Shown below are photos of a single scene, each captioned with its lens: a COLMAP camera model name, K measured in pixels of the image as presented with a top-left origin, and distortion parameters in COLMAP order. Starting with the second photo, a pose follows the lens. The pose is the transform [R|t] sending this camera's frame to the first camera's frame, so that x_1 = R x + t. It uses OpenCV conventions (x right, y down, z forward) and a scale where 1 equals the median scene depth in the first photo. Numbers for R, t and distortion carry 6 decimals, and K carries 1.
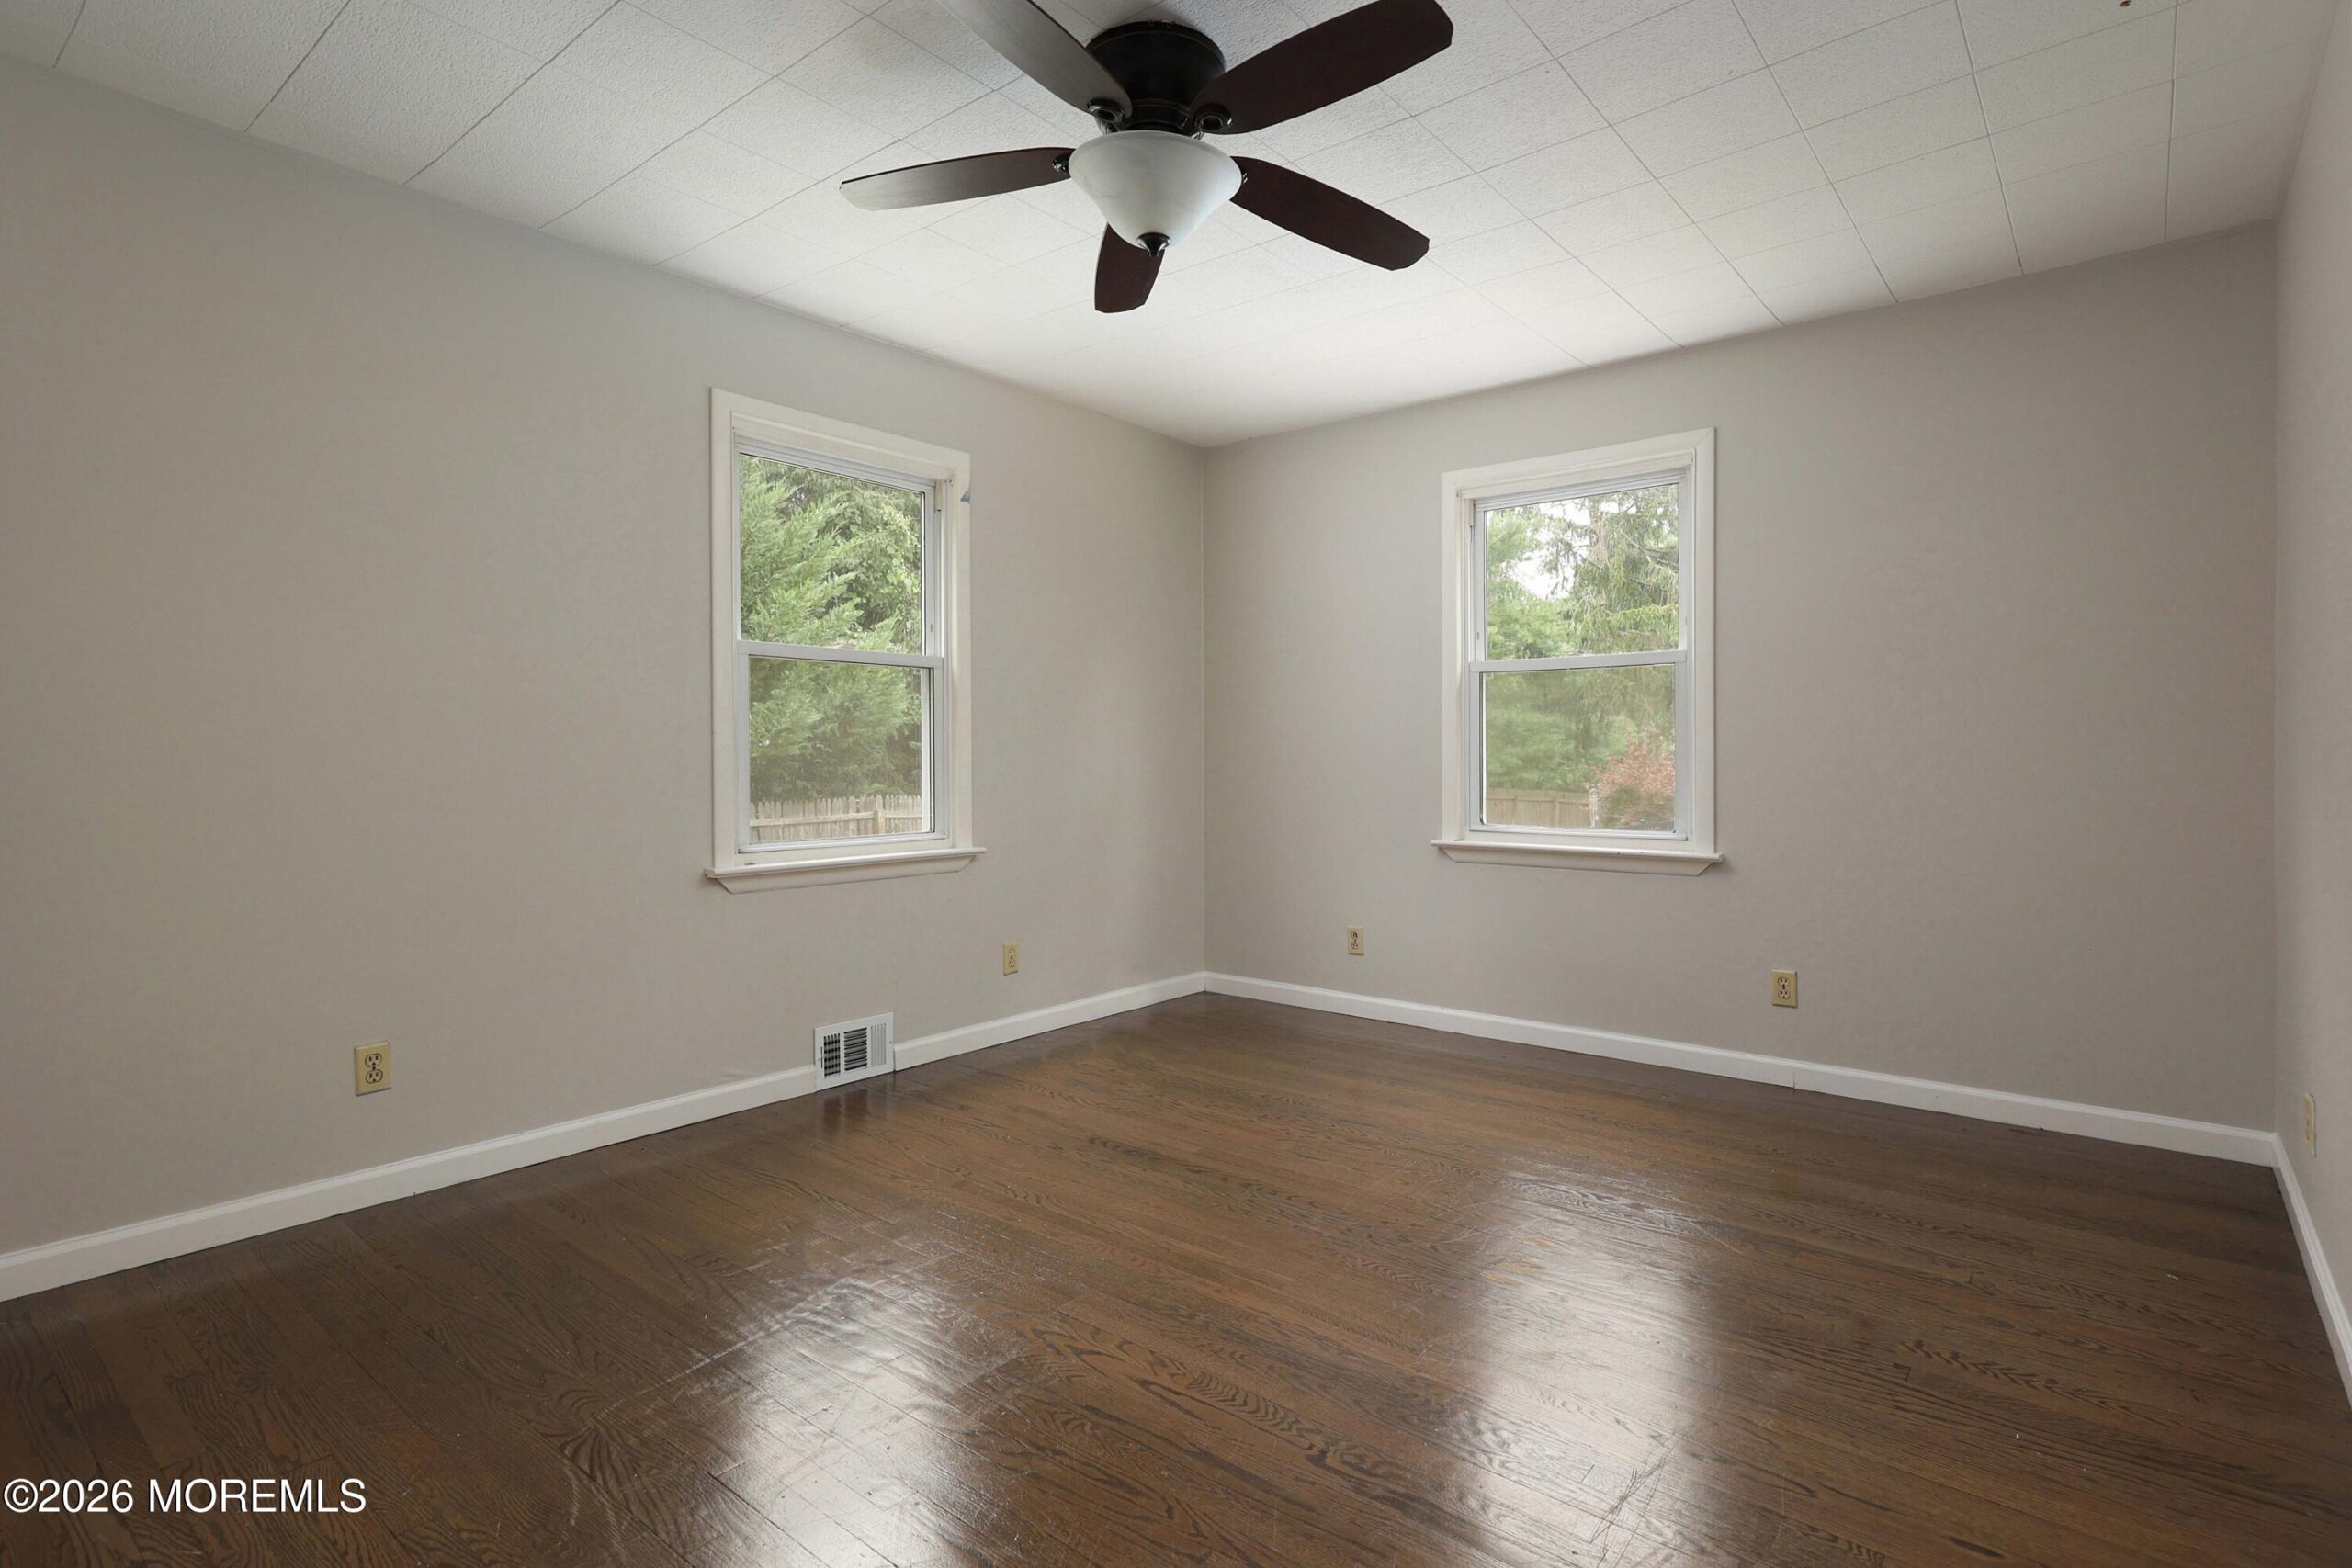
lens RADIAL K [[1165.4, 0, 1170.3], [0, 1165.4, 776.7], [0, 0, 1]] dist [0.003892, -0.000244]
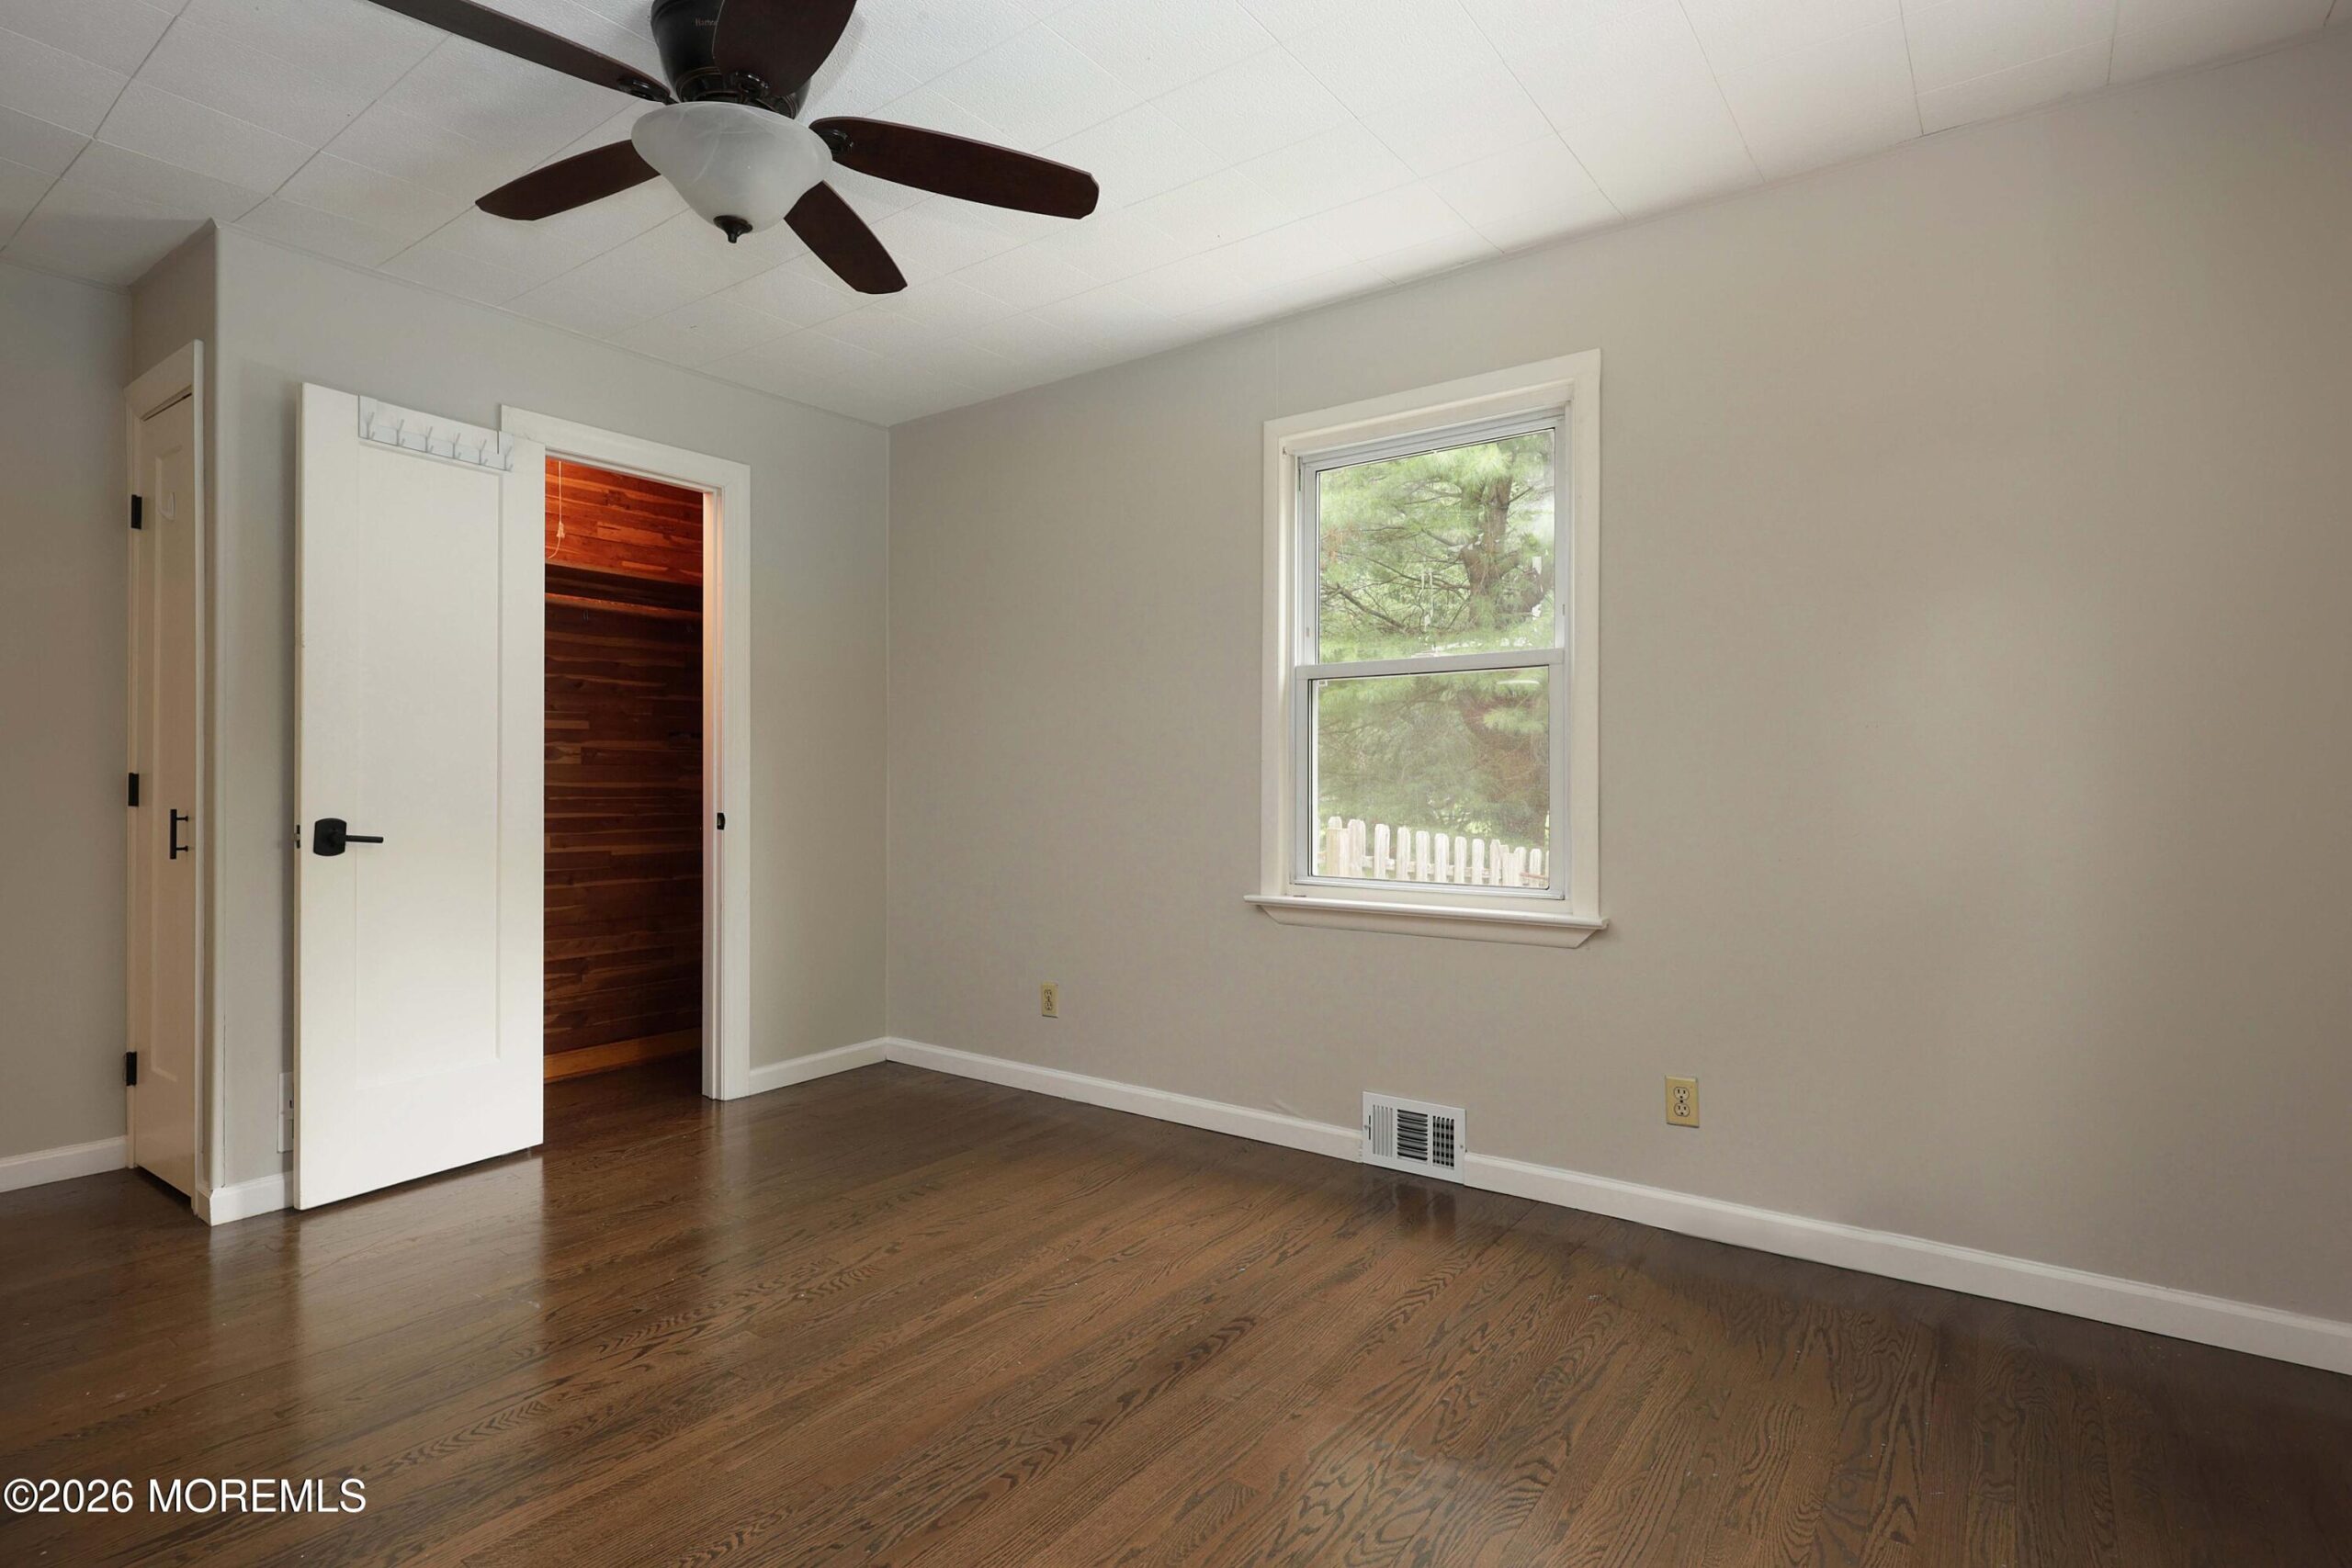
lens RADIAL K [[1165.4, 0, 1171.6], [0, 1165.4, 779.1], [0, 0, 1]] dist [0.003892, -0.000244]
pose [[0.050046, -0.000833, -0.998747, 0.613905], [-0.018761, 0.999822, -0.001774, -0.018734], [0.998571, 0.018826, 0.050022, 0.861583]]
